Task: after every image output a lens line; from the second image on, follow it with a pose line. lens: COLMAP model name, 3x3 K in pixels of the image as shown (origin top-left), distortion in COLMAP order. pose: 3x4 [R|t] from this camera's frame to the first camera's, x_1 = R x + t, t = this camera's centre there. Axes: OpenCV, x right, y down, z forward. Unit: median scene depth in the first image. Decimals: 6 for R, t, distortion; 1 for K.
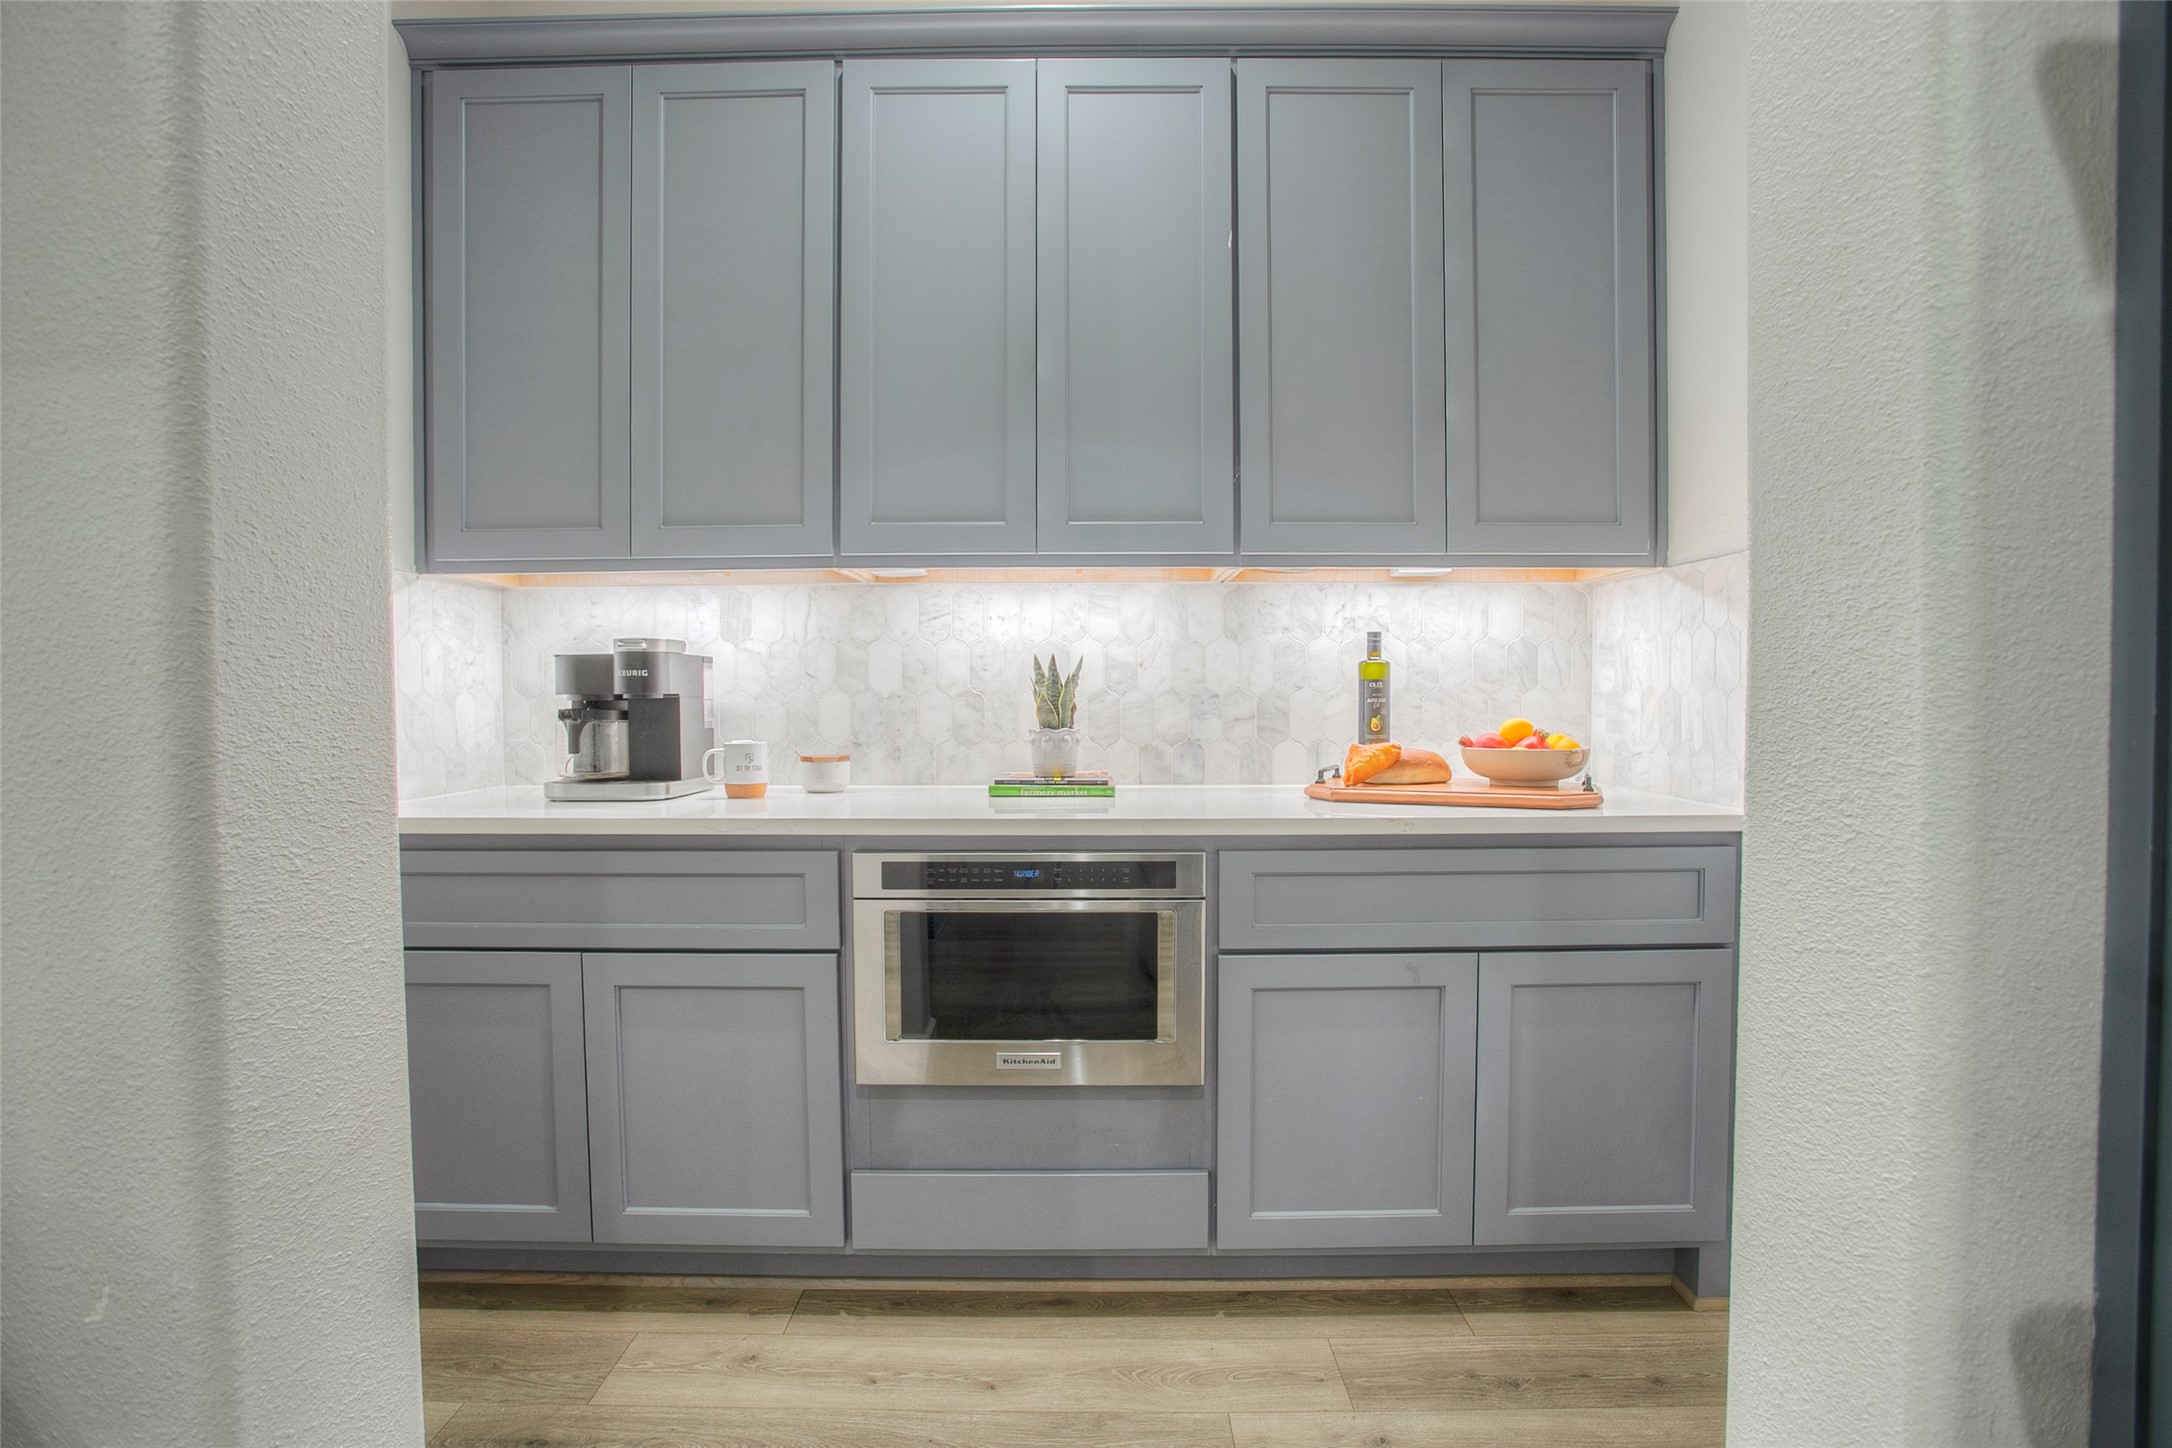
lens RADIAL K [[1074.8, 0, 1084.6], [0, 1074.8, 719.1], [0, 0, 1]] dist [-0.014651, 0.000983]
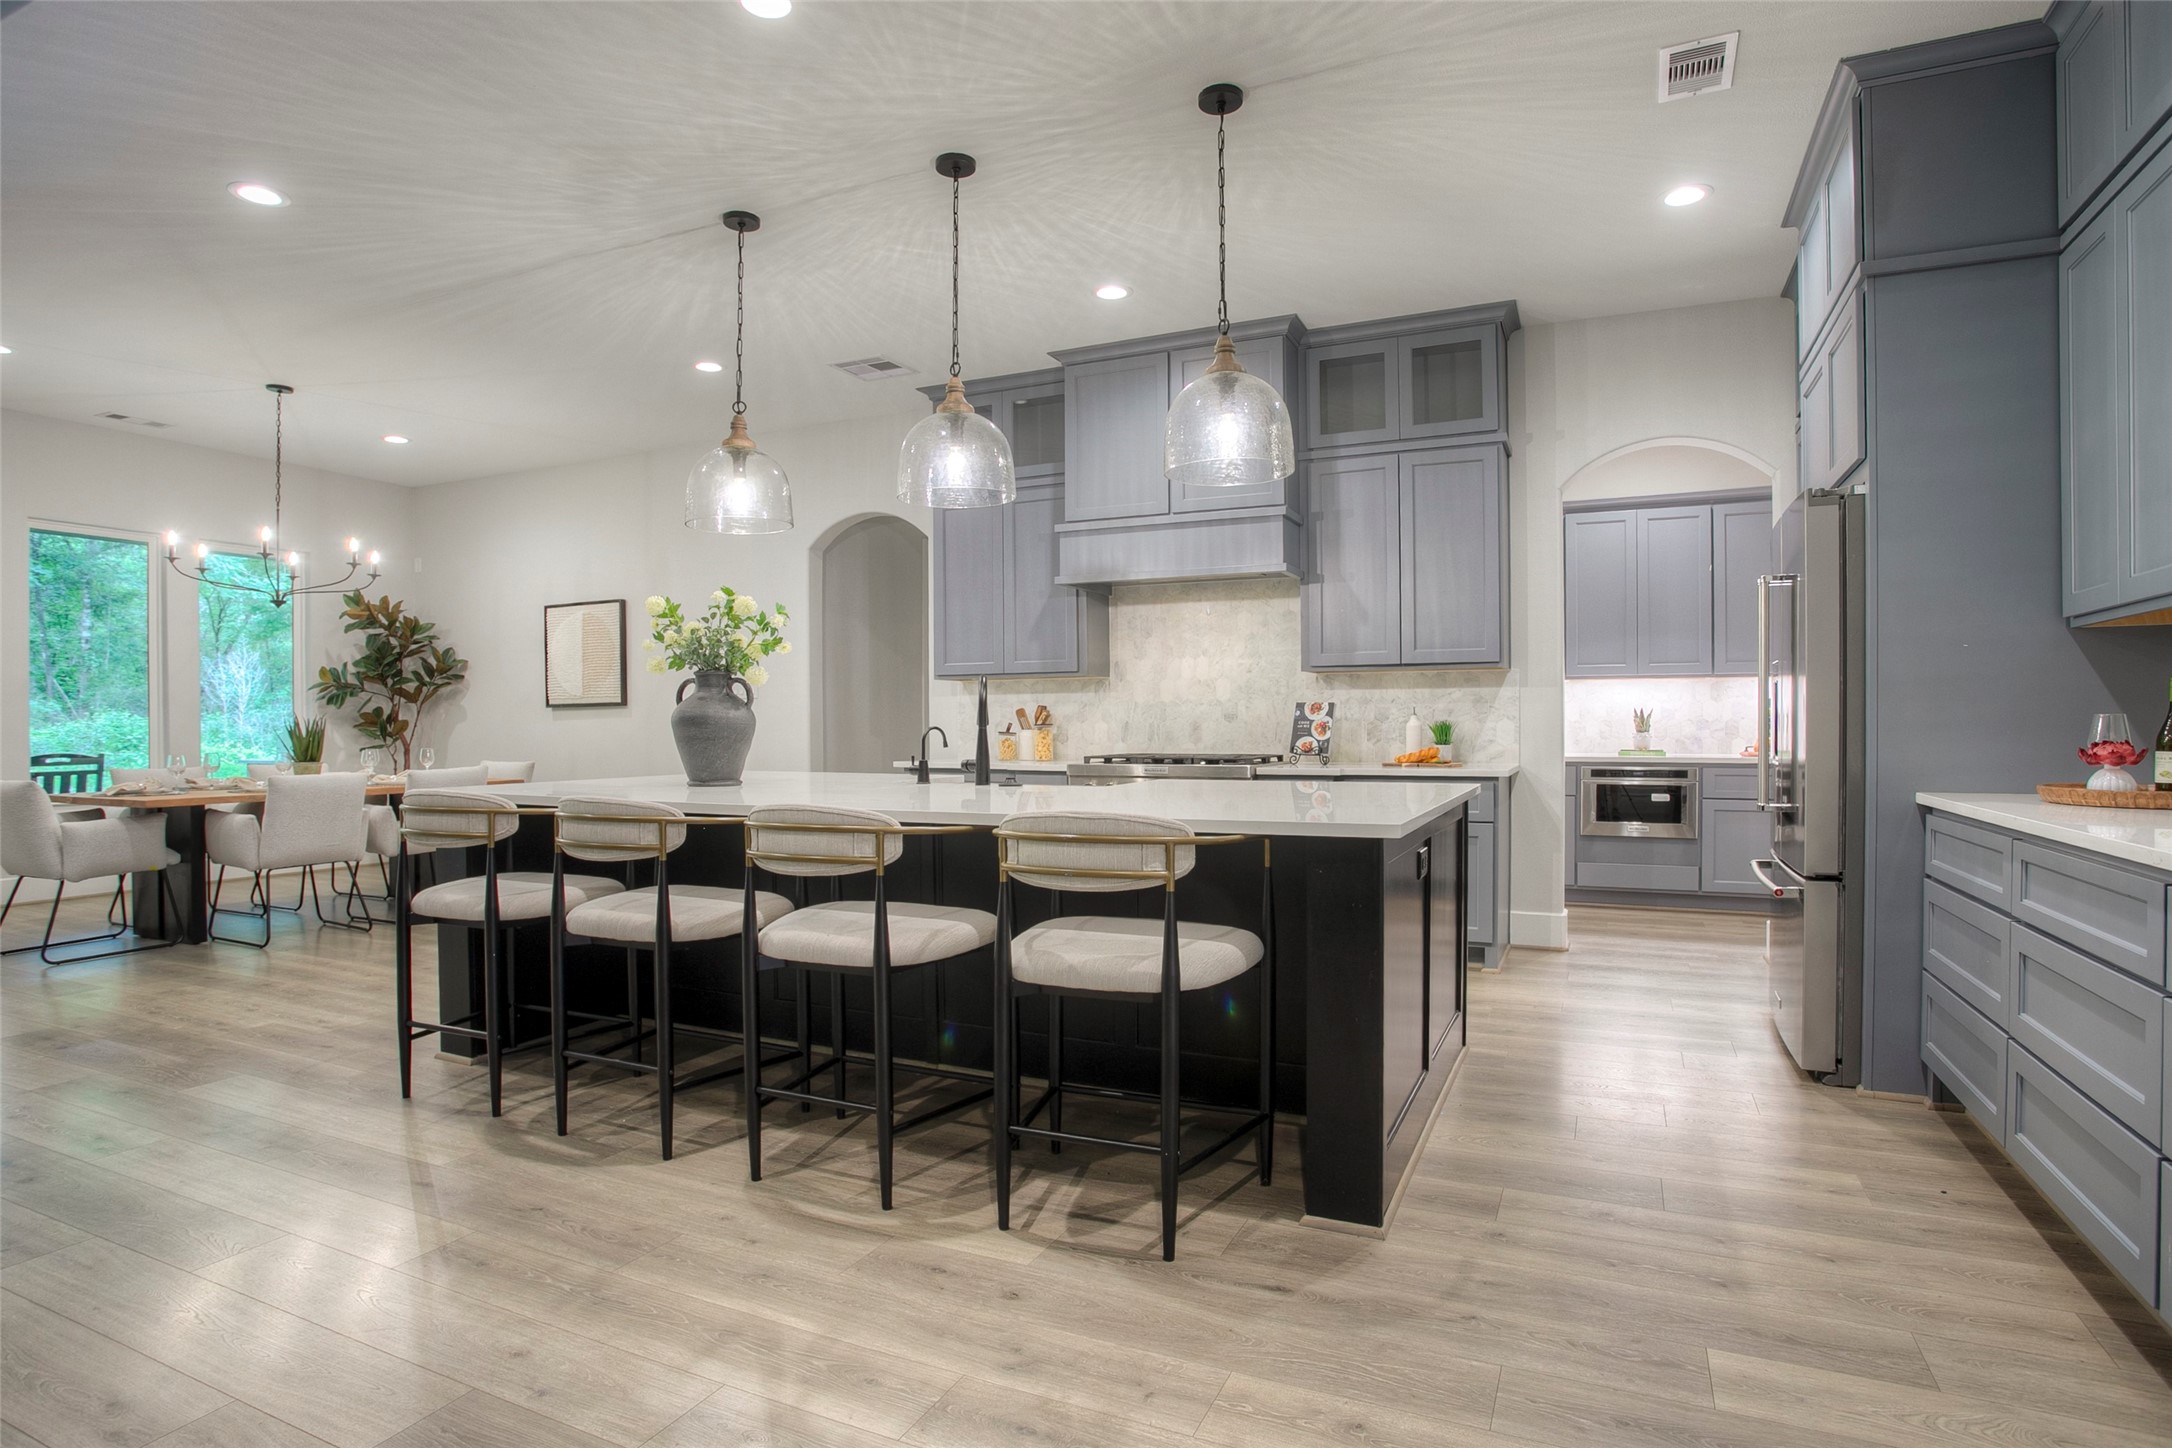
lens RADIAL K [[1074.8, 0, 1071.9], [0, 1074.8, 730.4], [0, 0, 1]] dist [-0.014651, 0.000983]
pose [[0.895286, 0.001430, -0.445489, -0.128908], [-0.007979, 0.999886, -0.012826, 0.056114], [0.445420, 0.015037, 0.895195, -2.467906]]
